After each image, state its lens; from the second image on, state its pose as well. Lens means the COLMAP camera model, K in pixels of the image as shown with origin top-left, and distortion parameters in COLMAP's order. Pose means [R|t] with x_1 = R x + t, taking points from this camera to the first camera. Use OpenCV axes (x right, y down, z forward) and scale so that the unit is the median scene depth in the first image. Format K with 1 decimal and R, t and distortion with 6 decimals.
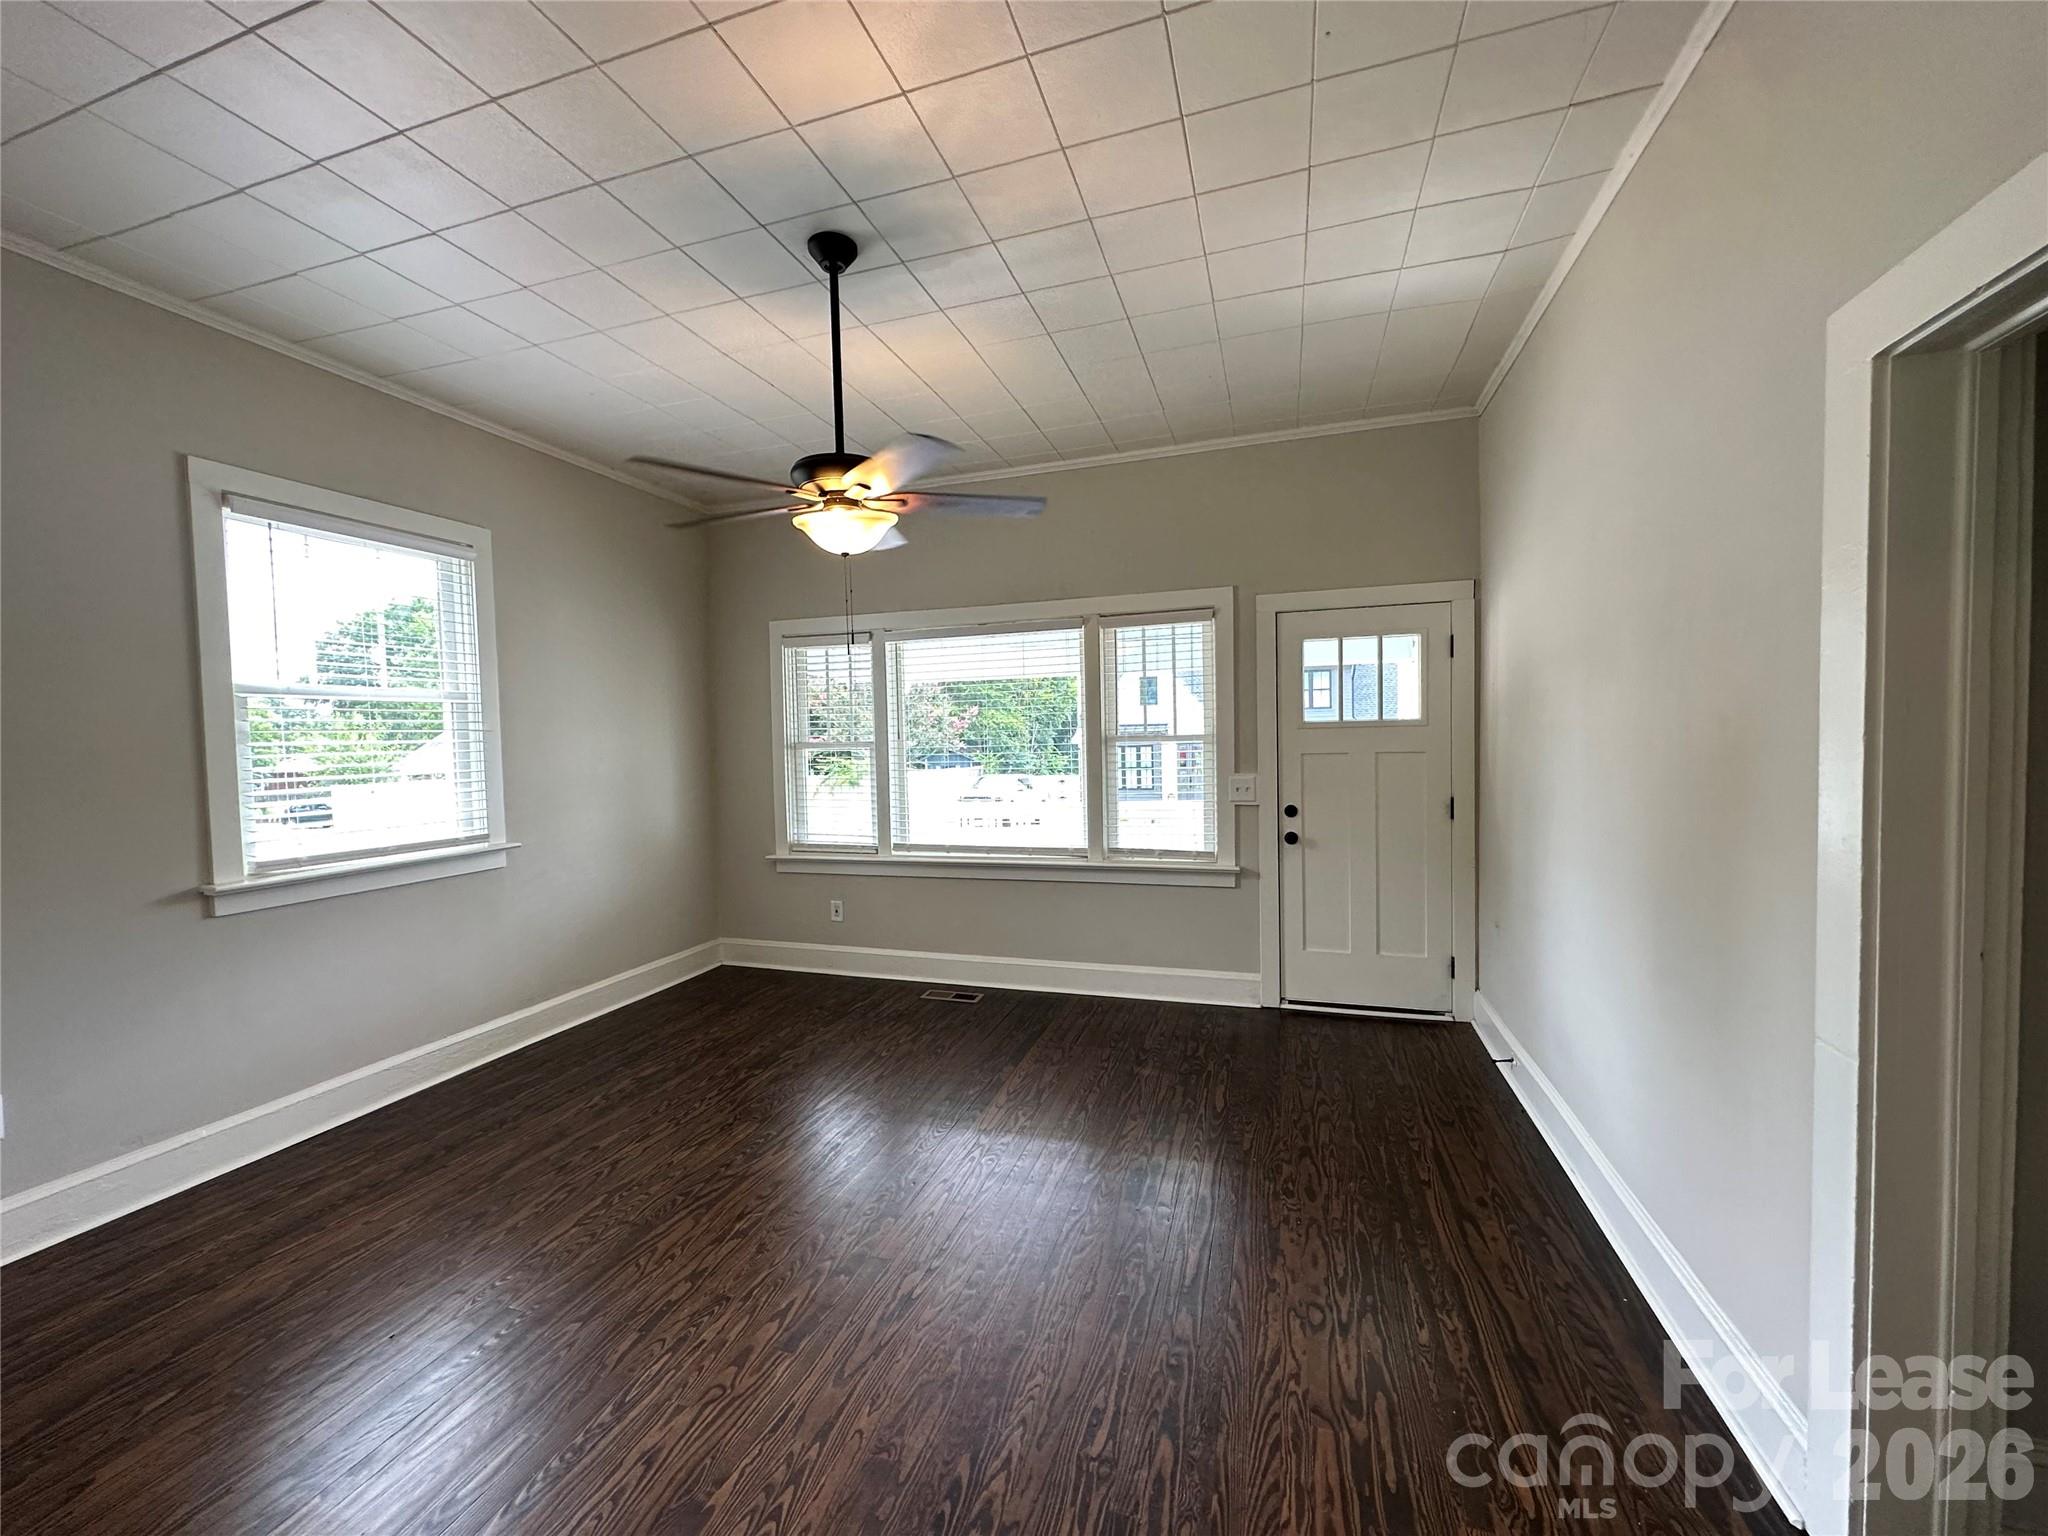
lens RADIAL K [[820.9, 0, 1019.3], [0, 820.9, 767.9], [0, 0, 1]] dist [-0.006119, -0.000545]
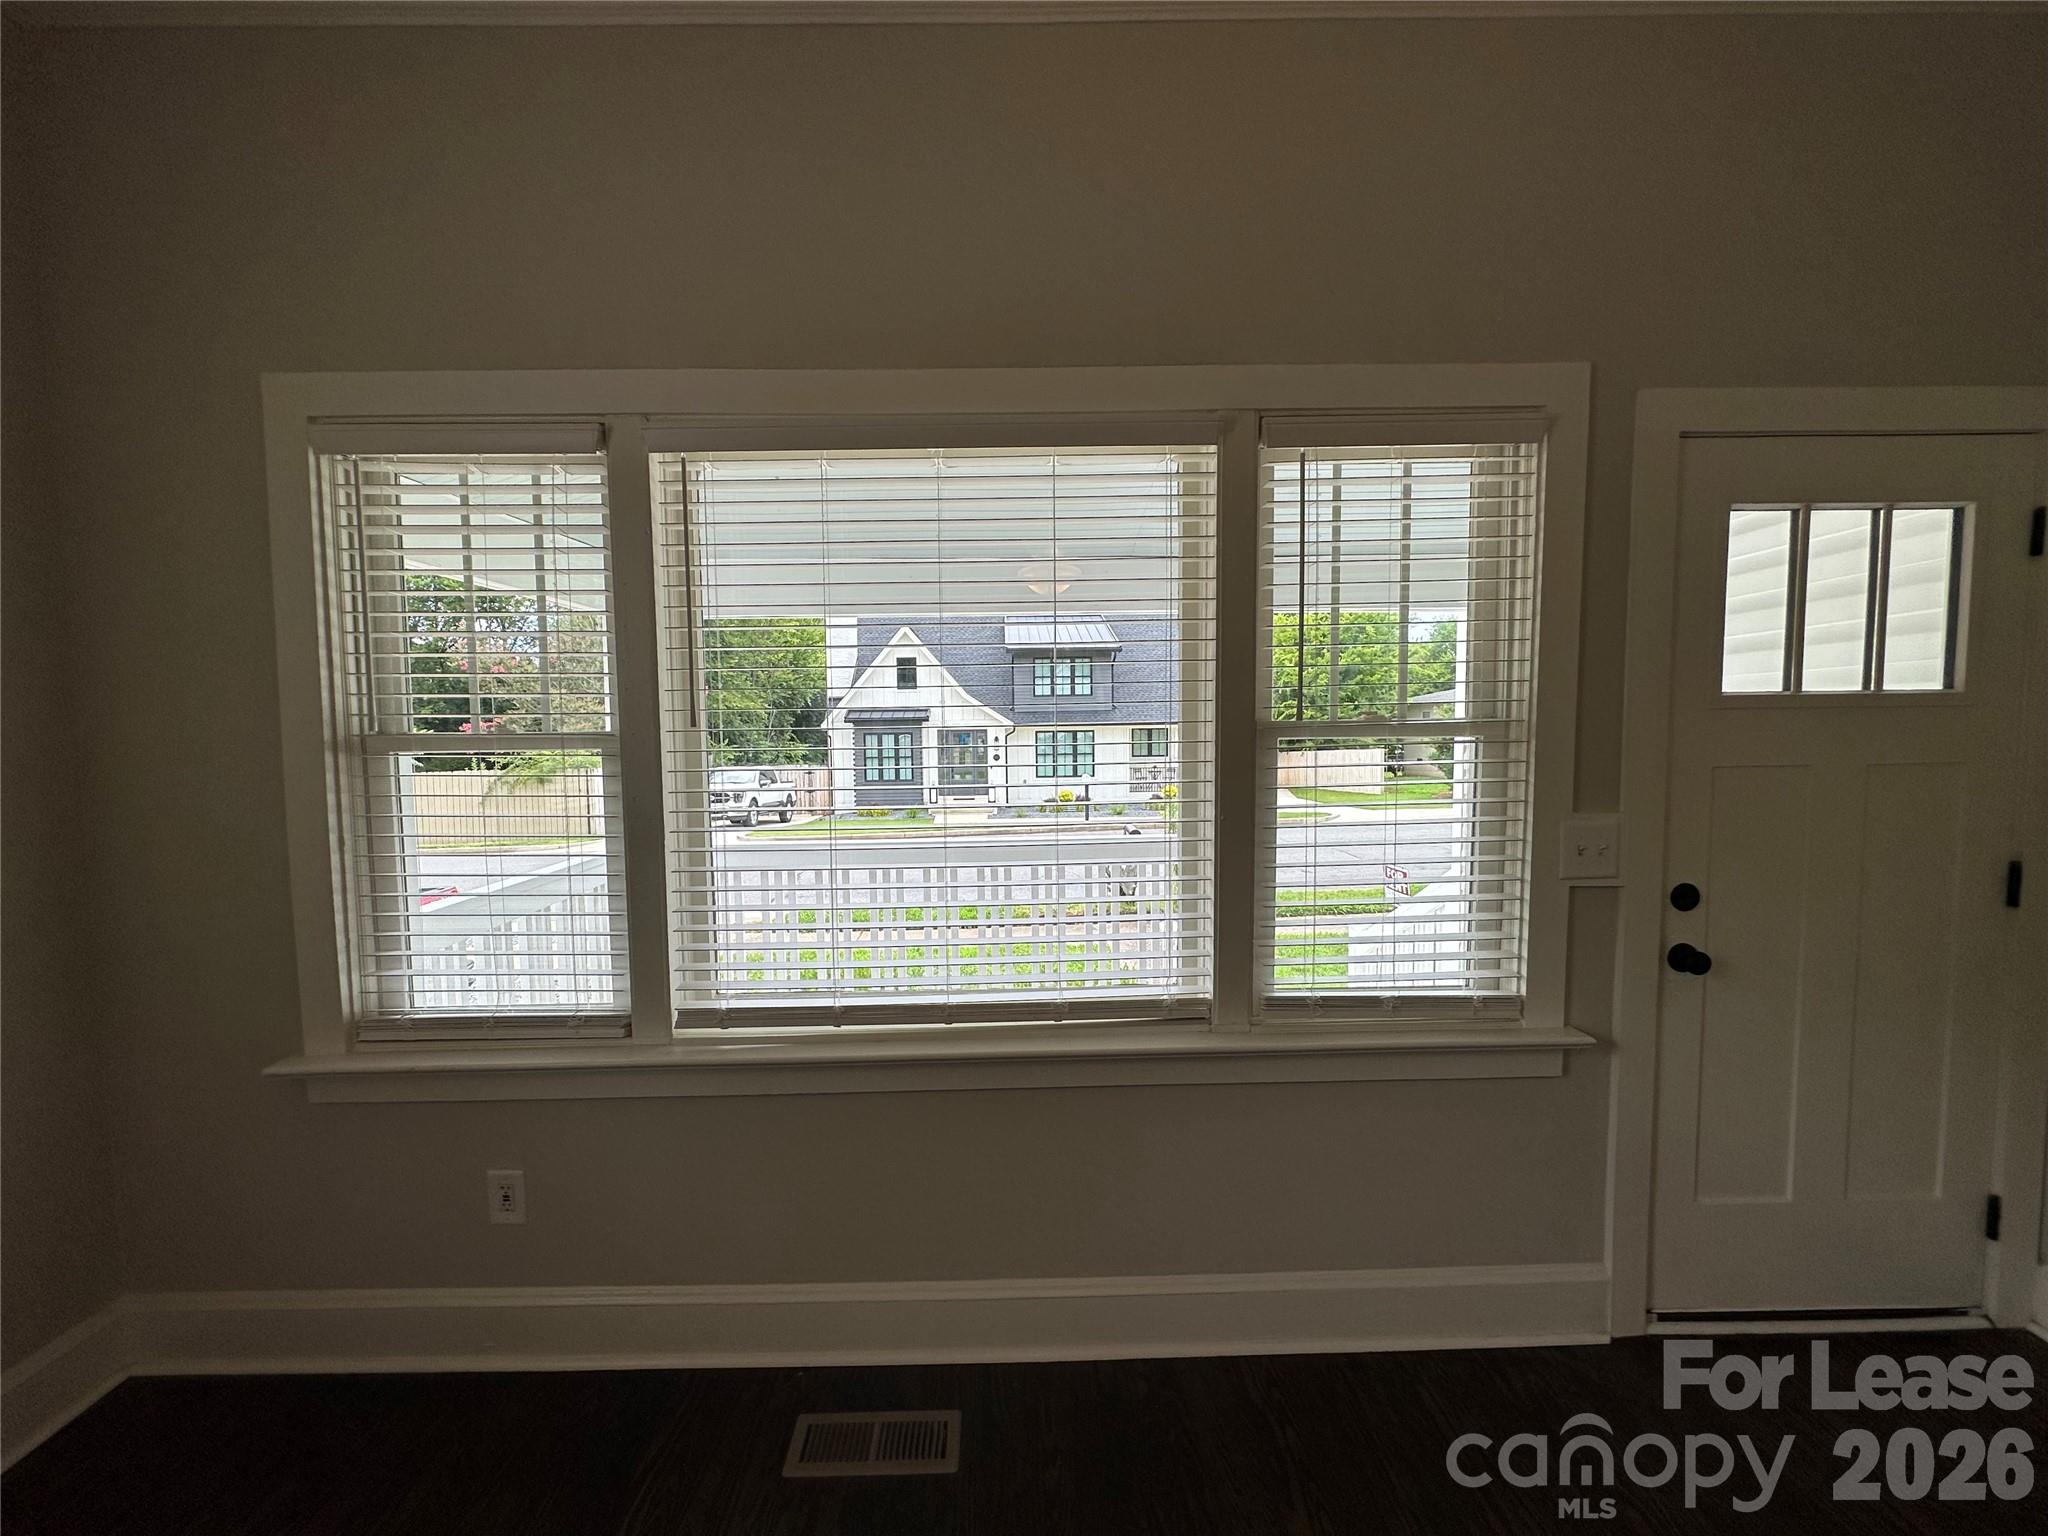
lens RADIAL K [[820.9, 0, 1020.7], [0, 820.9, 766.2], [0, 0, 1]] dist [-0.006119, -0.000545]
pose [[0.946283, -0.009581, 0.323198, -0.136095], [0.004705, 0.999863, 0.015864, -0.024335], [-0.323306, -0.013491, 0.946198, 0.653580]]
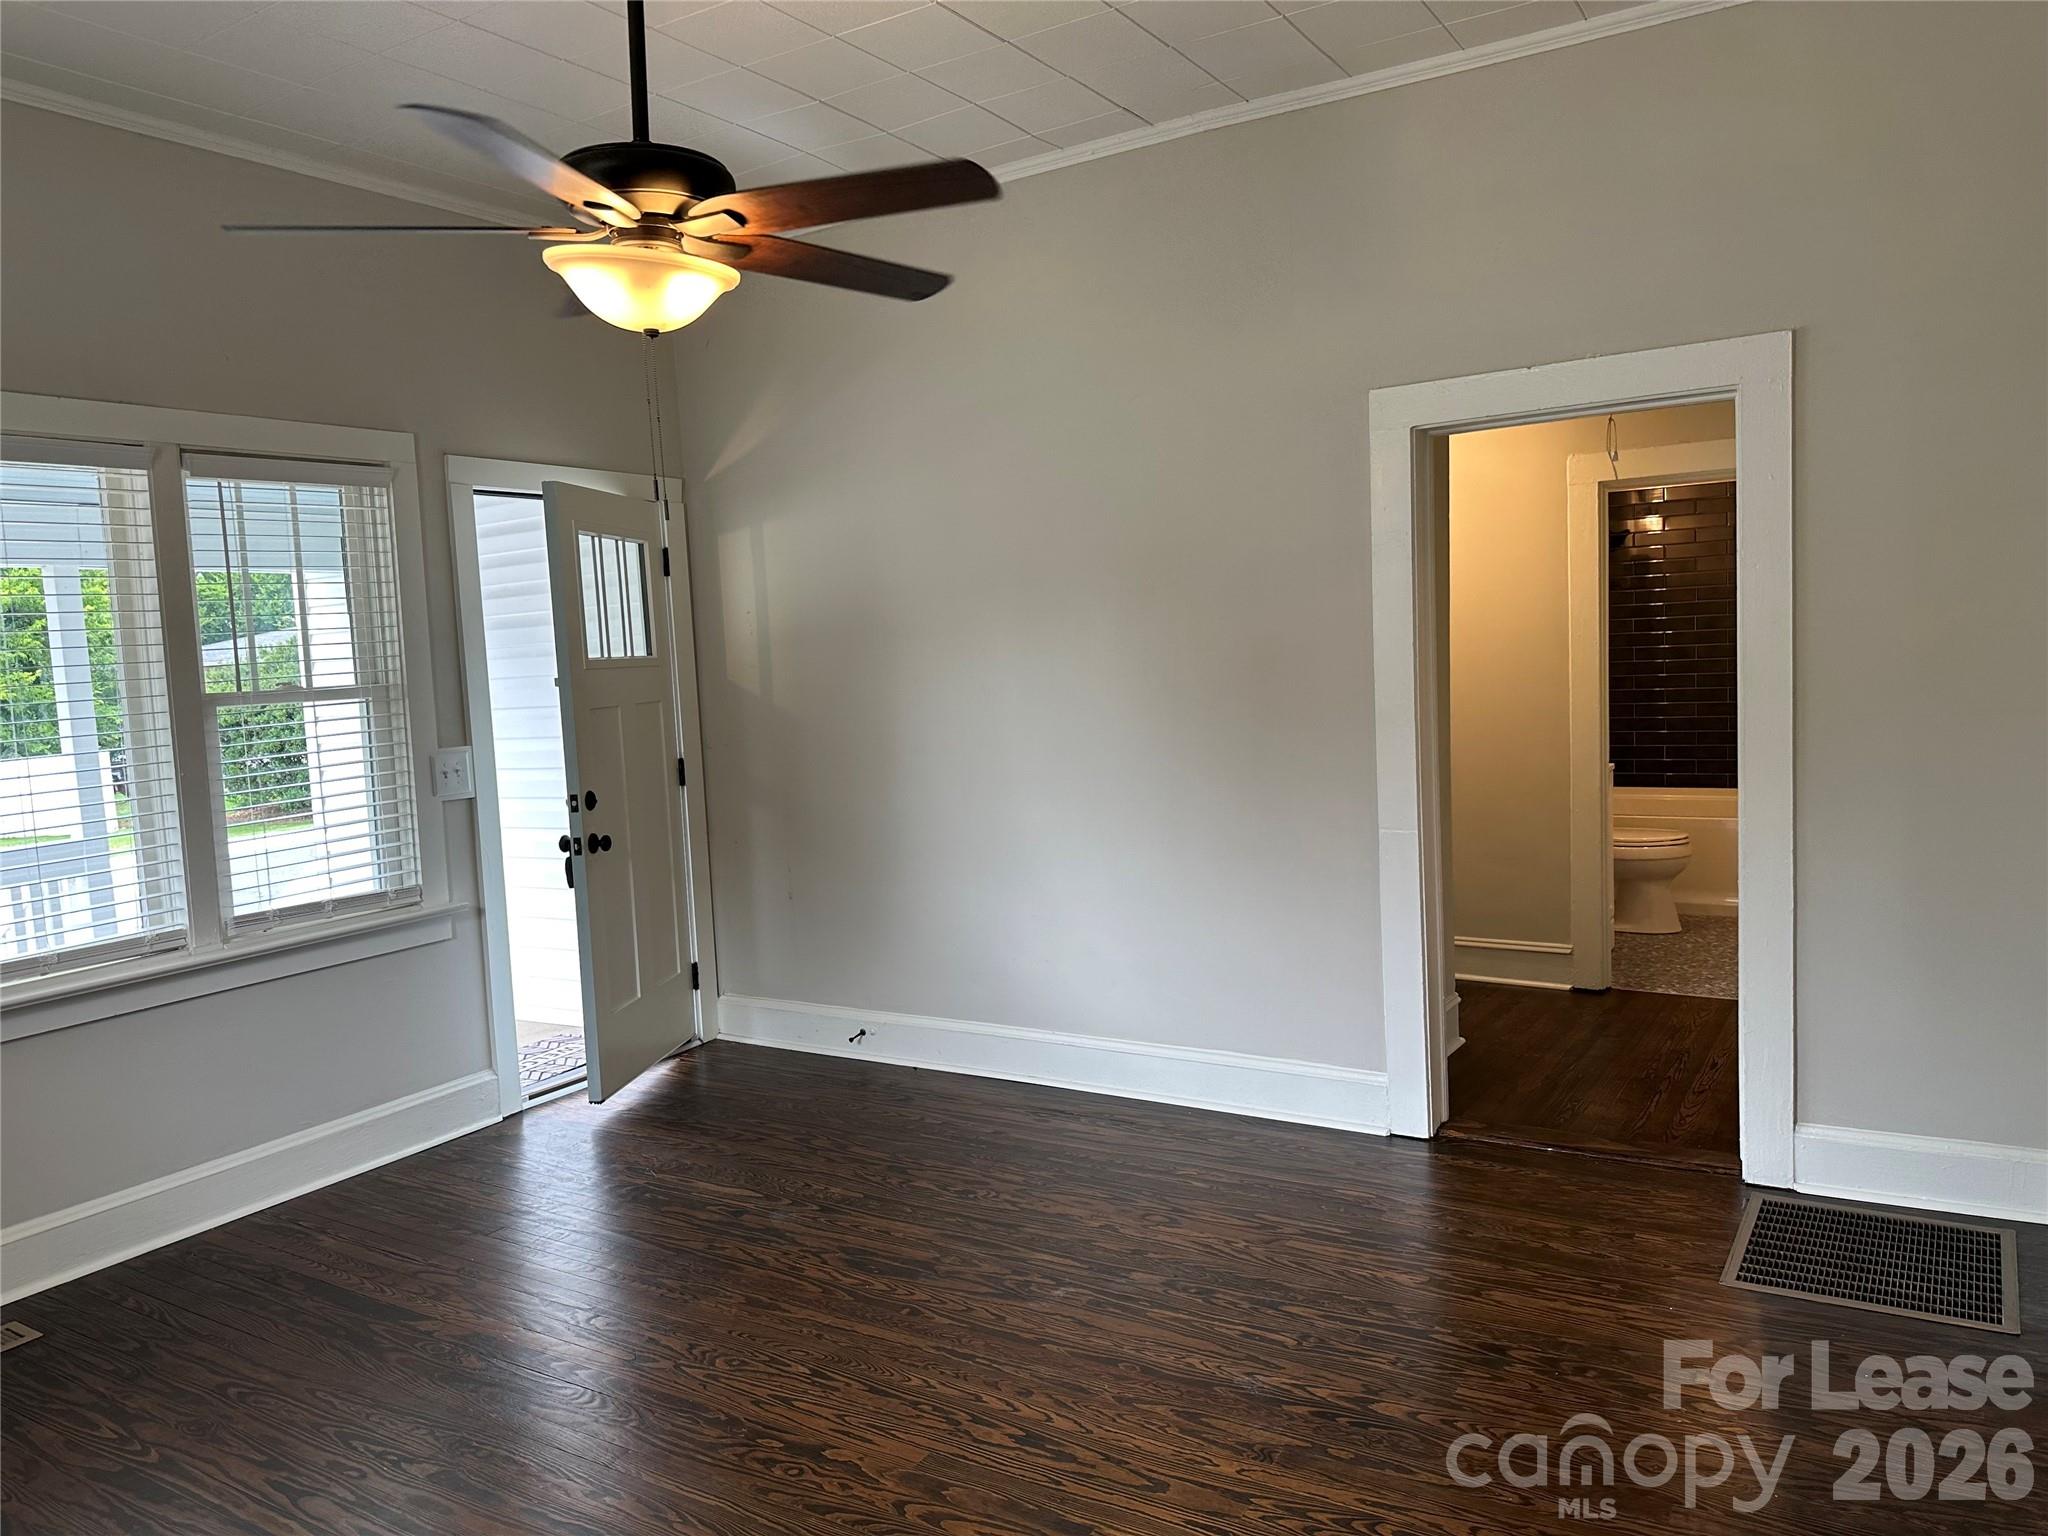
lens RADIAL K [[1439.0, 0, 1033.7], [0, 1439.0, 772.3], [0, 0, 1]] dist [0.013300, -0.007336]
pose [[0.232894, -0.079826, 0.969220, -0.623998], [0.081551, 0.994718, 0.062330, -0.006140], [-0.969077, 0.064524, 0.238174, 0.308189]]
